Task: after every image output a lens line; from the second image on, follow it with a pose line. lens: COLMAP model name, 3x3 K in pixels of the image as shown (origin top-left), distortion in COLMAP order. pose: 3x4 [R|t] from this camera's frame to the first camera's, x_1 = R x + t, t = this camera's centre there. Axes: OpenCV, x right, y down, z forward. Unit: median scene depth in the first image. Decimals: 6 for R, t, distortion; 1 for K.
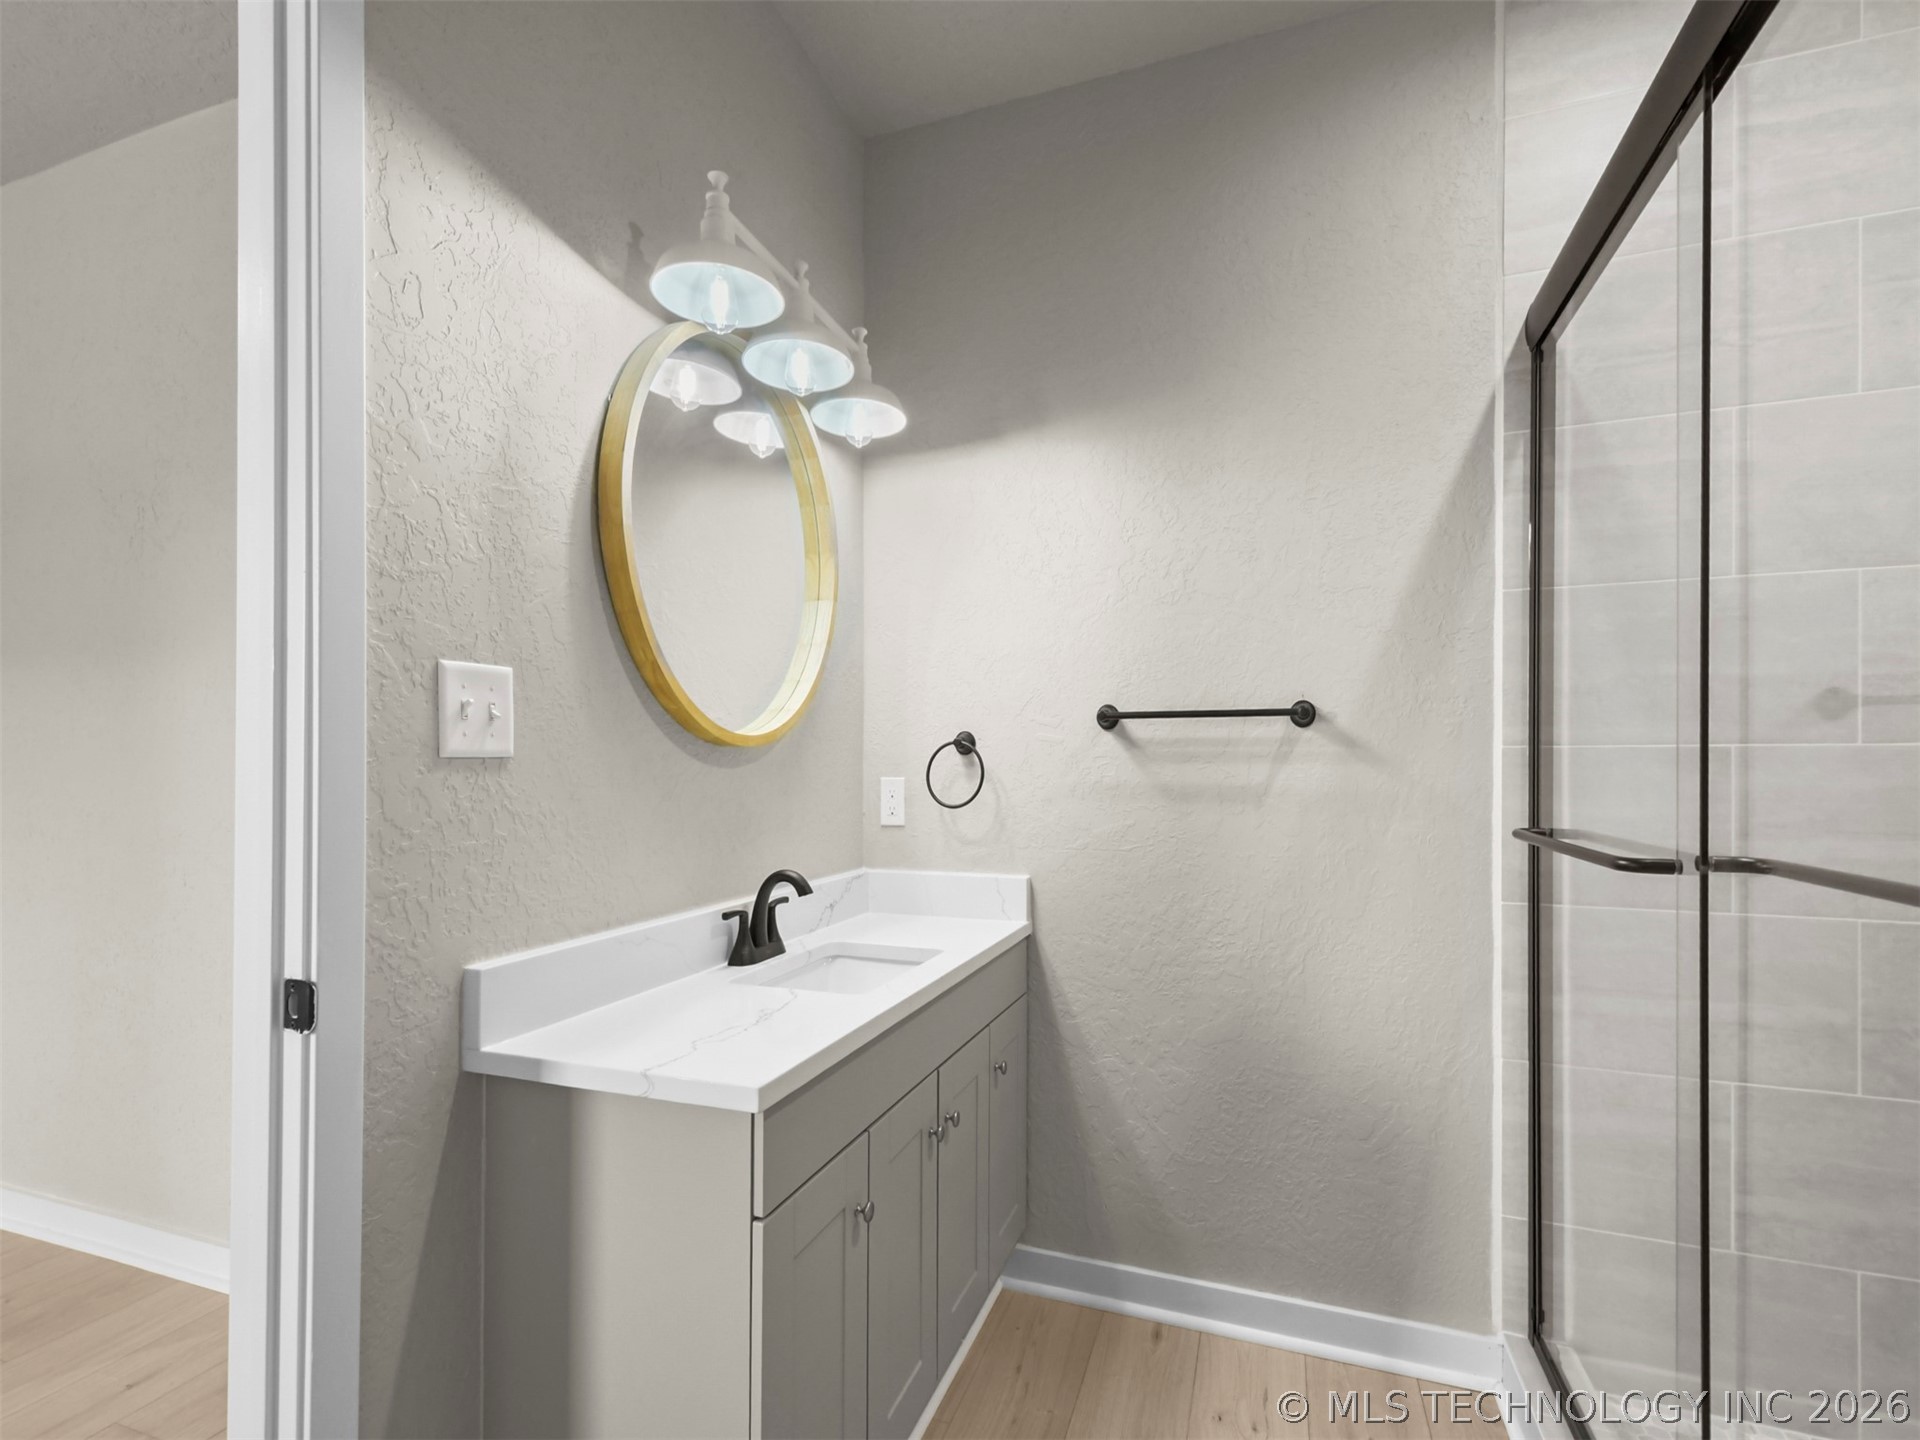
lens RADIAL K [[881.7, 0, 960.1], [0, 881.7, 730.2], [0, 0, 1]] dist [0.016052, -0.000306]
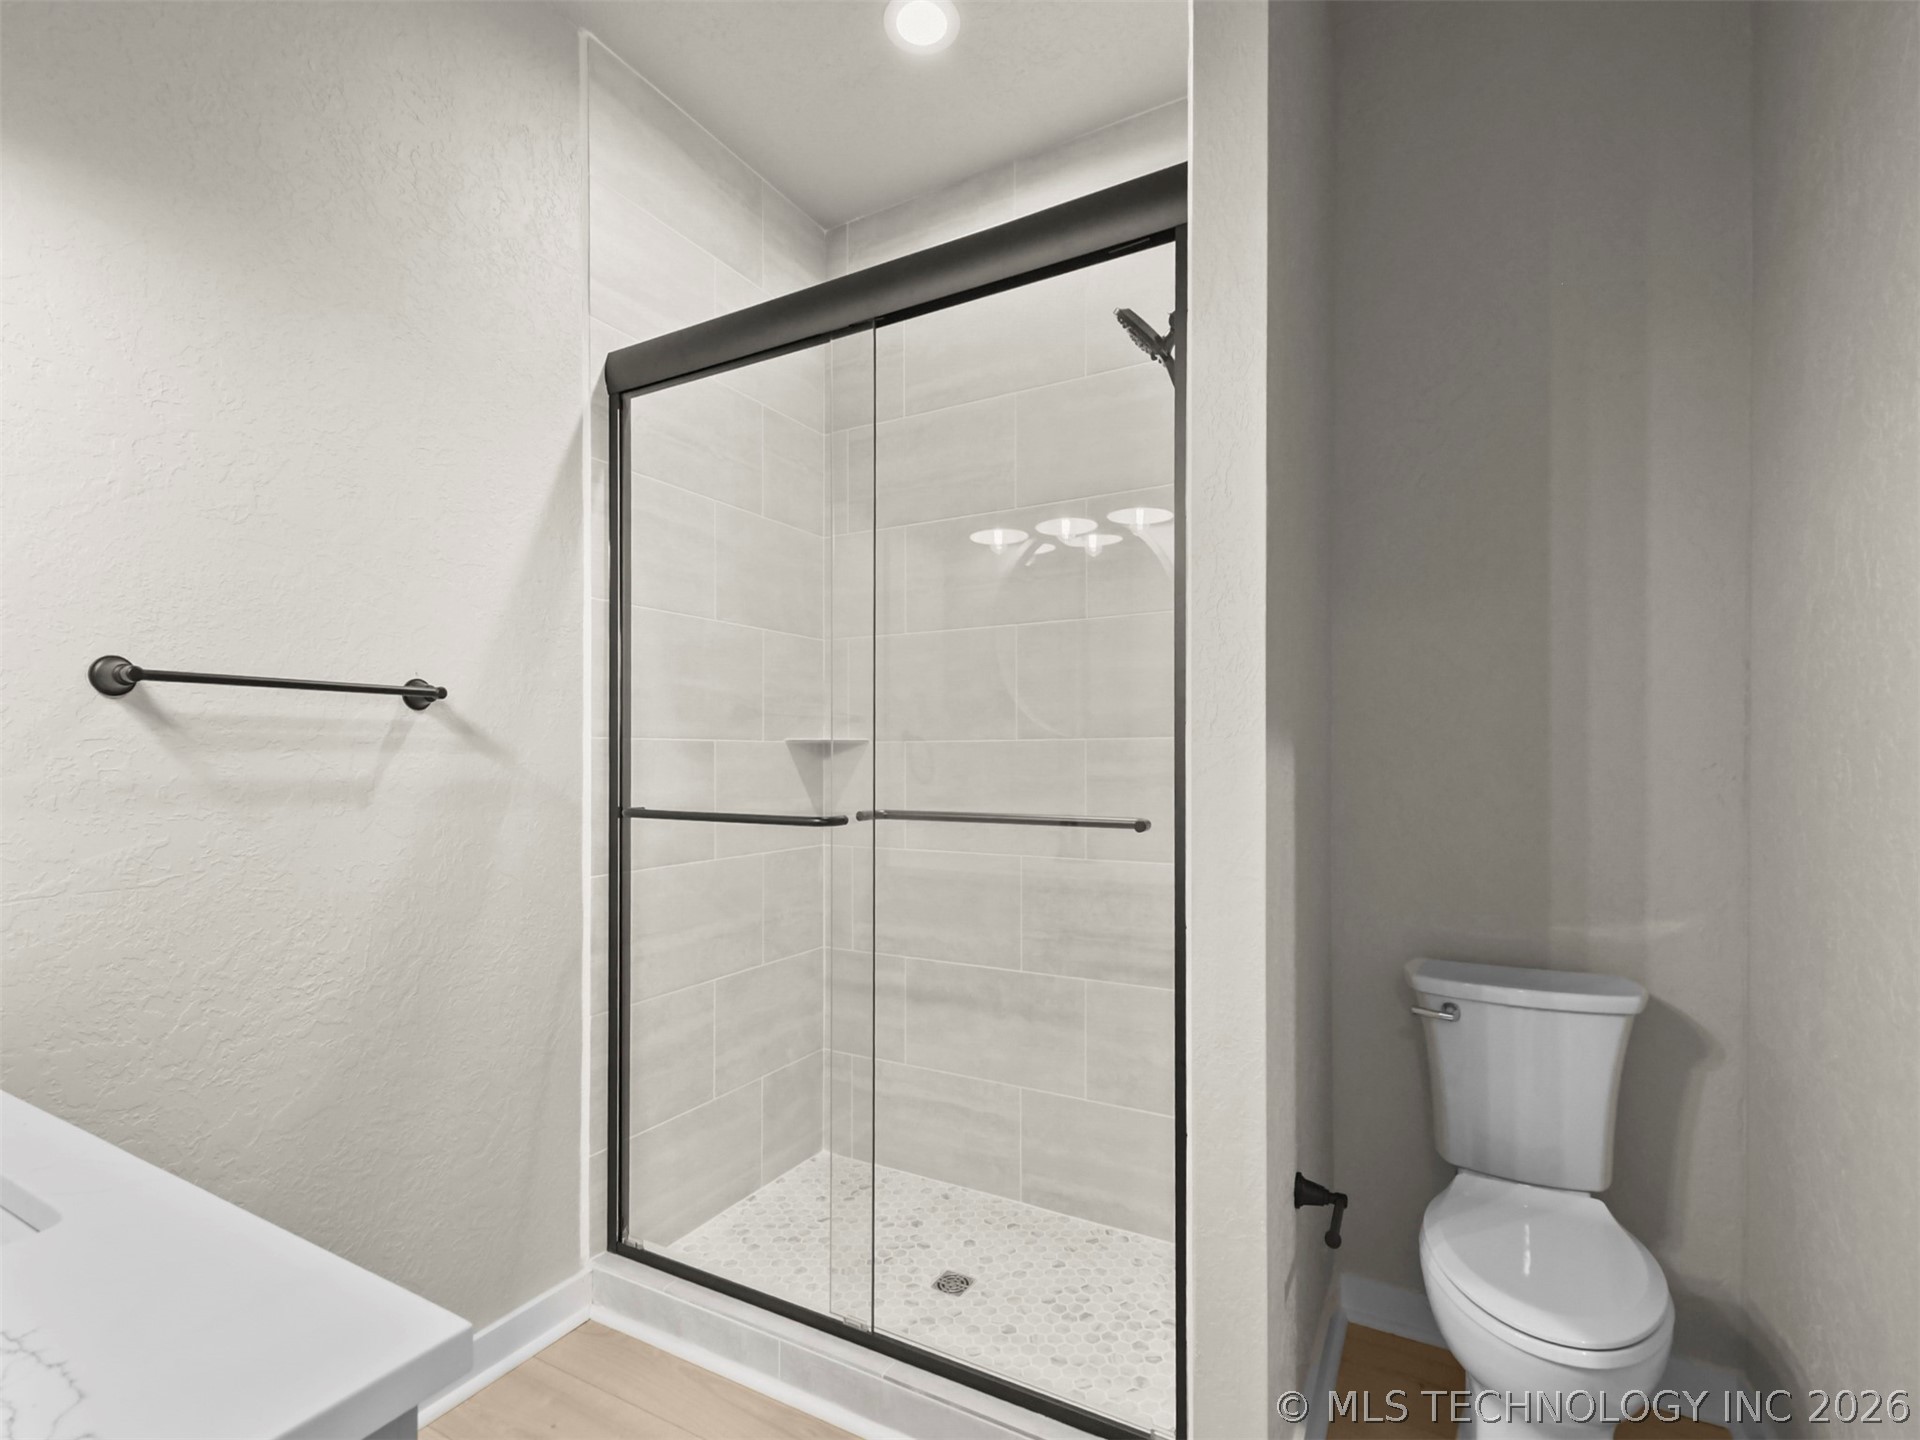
lens RADIAL K [[881.7, 0, 960.1], [0, 881.7, 730.2], [0, 0, 1]] dist [0.016052, -0.000306]
pose [[0.166203, 0.030168, 0.985630, -0.387900], [-0.038410, 0.998971, -0.024100, 0.017280], [-0.985343, -0.033852, 0.167190, 0.338190]]
